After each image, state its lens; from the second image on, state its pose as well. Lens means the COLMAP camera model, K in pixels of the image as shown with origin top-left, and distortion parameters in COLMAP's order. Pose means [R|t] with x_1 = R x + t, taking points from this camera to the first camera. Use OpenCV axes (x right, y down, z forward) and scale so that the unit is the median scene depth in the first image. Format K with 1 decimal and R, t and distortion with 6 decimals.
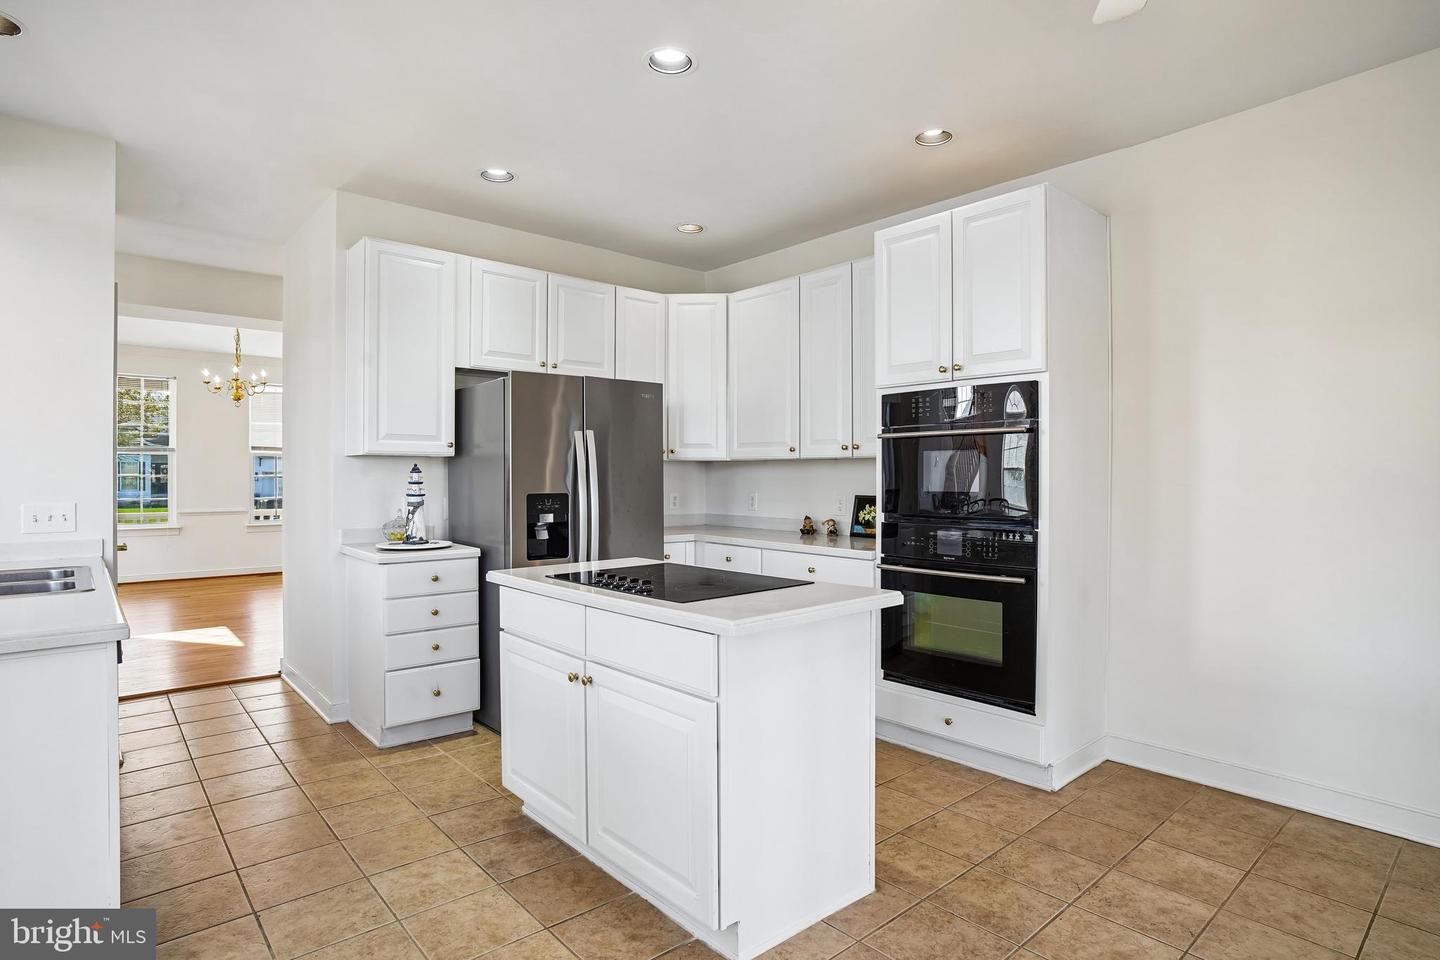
lens RADIAL K [[753.8, 0, 720.0], [0, 753.8, 480.0], [0, 0, 1]] dist [-0.046834, 0.000394]
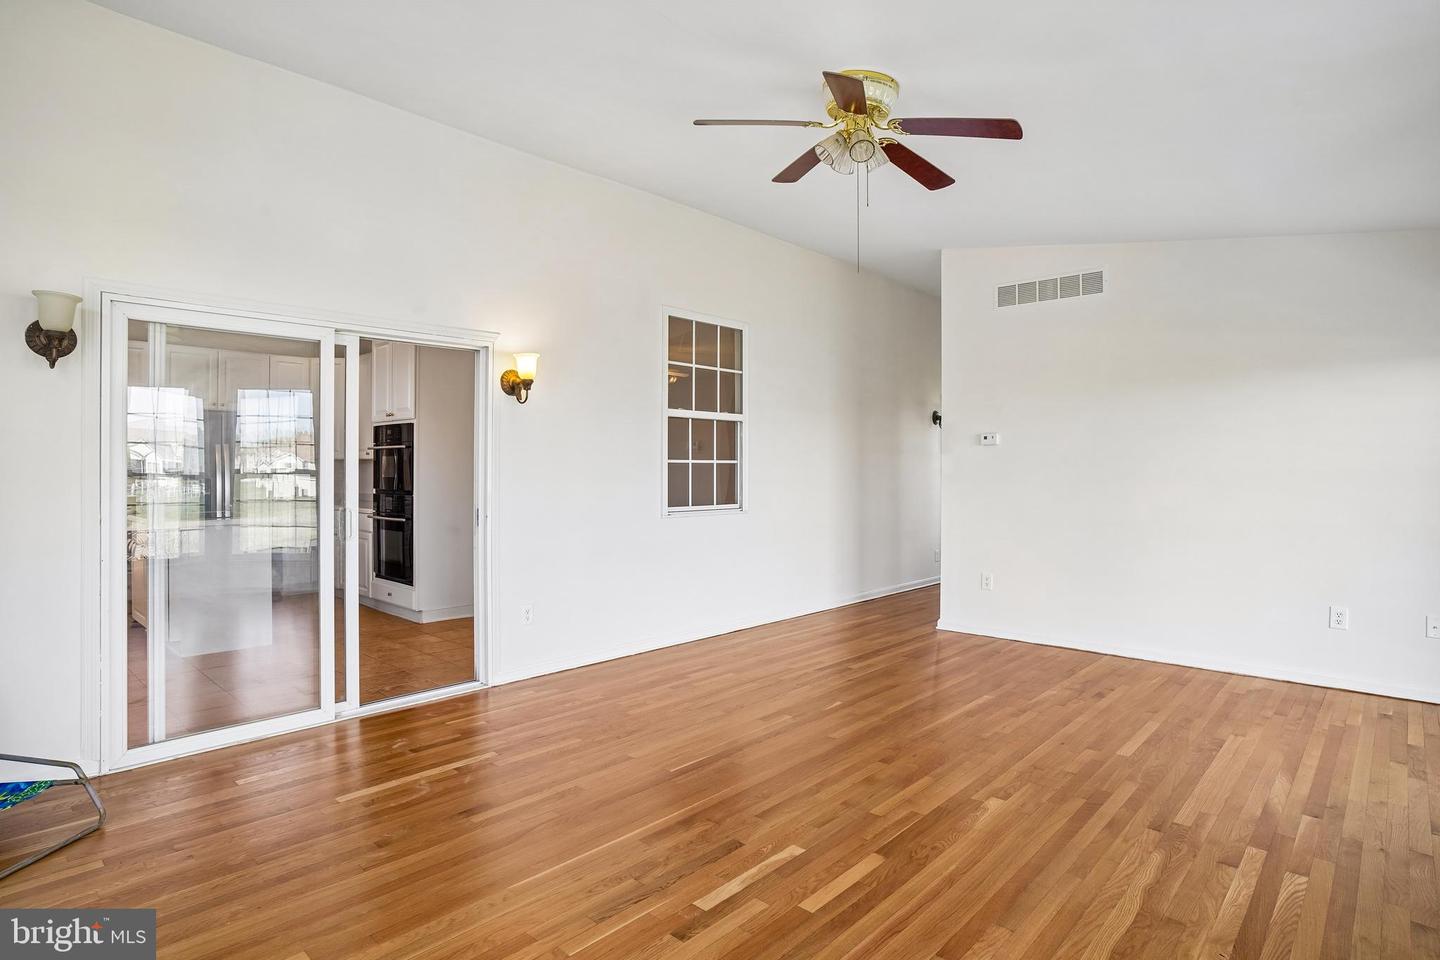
lens RADIAL K [[753.8, 0, 720.0], [0, 753.8, 480.0], [0, 0, 1]] dist [-0.046834, 0.000394]
pose [[0.995012, -0.000342, 0.099752, 0.891661], [-0.000588, 0.999957, 0.009292, 0.003870], [-0.099751, -0.009304, 0.994969, -0.949169]]
